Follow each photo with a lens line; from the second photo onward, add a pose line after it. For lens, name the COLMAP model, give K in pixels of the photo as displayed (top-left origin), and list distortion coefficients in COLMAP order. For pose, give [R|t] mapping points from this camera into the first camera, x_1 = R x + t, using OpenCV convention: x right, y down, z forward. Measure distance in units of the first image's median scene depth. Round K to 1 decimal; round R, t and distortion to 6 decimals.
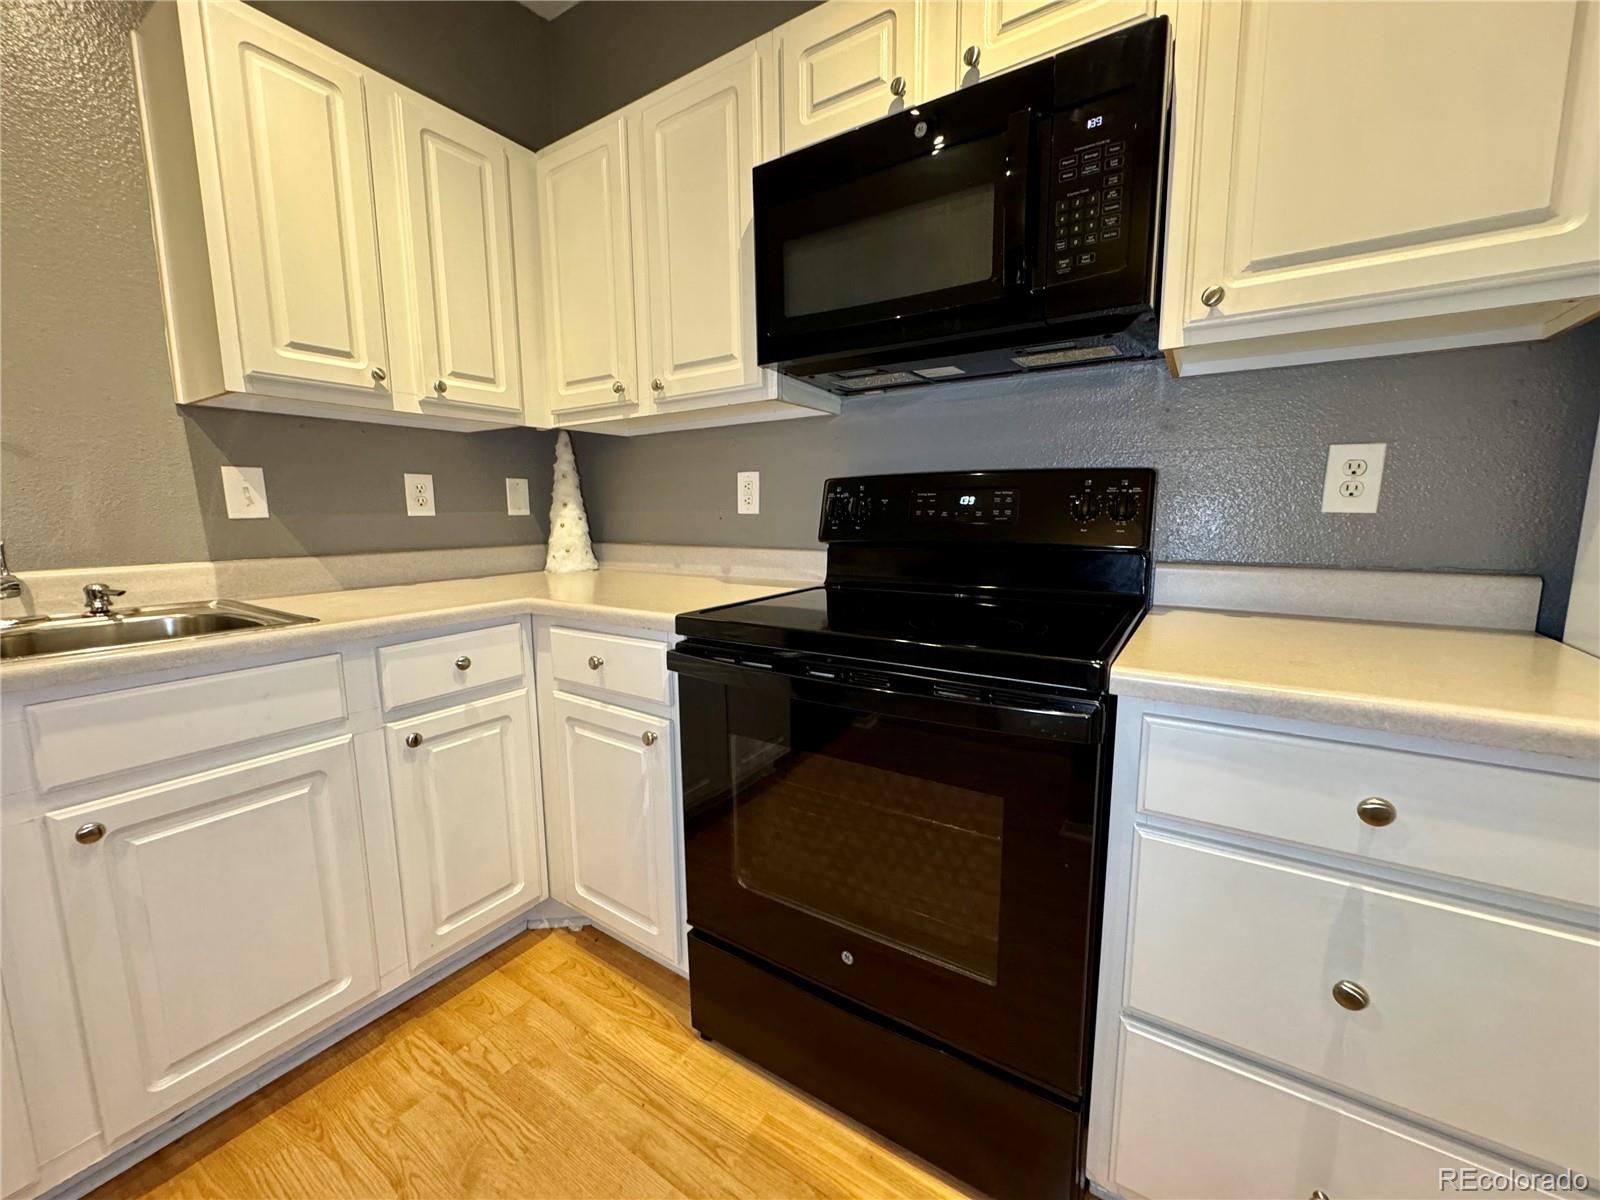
lens RADIAL K [[640.4, 0, 795.4], [0, 640.4, 598.8], [0, 0, 1]] dist [-0.002203, -0.000317]
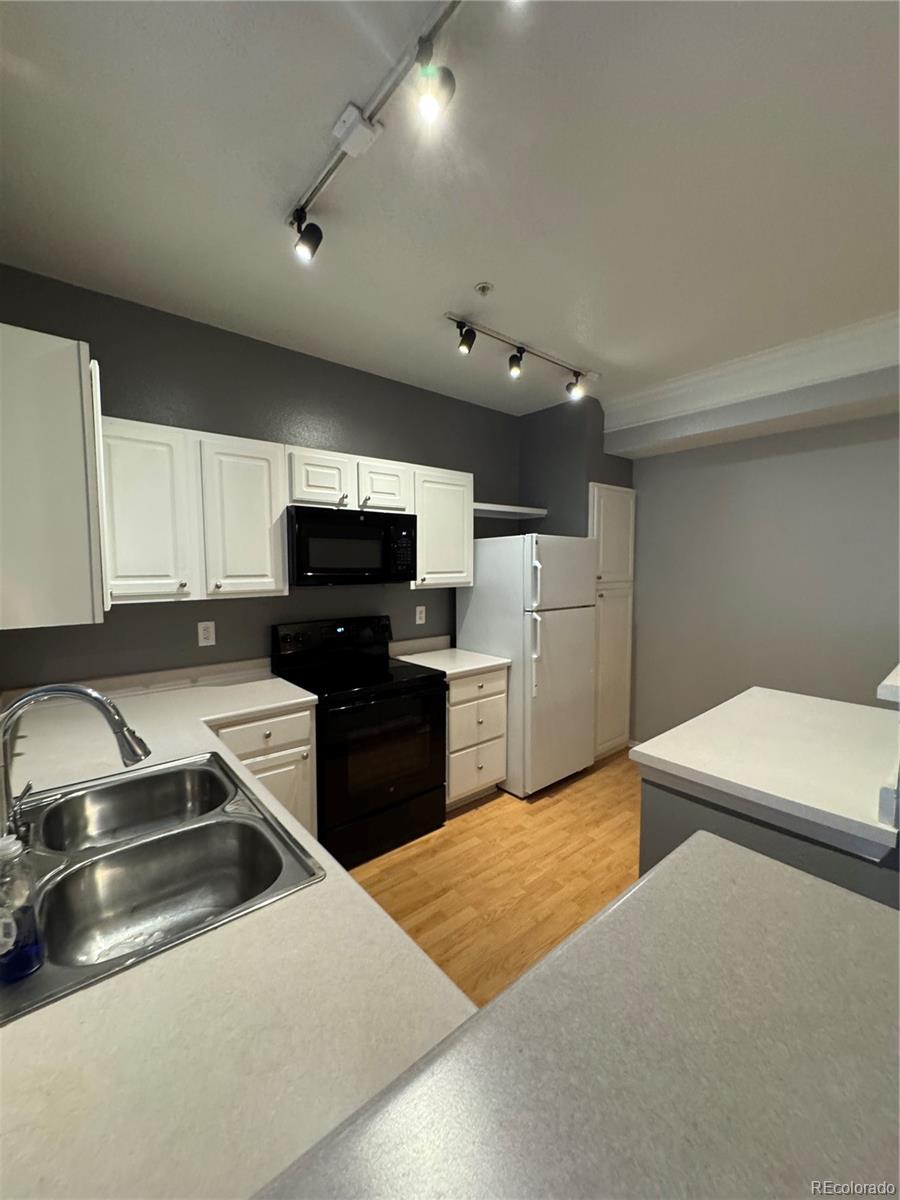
lens RADIAL K [[480.3, 0, 448.0], [0, 480.3, 598.9], [0, 0, 1]] dist [-0.002203, -0.000317]
pose [[0.281549, -0.067394, 0.957177, -1.980505], [0.133367, 0.990597, 0.030518, -0.370497], [-0.950233, 0.119064, 0.287890, -0.015414]]
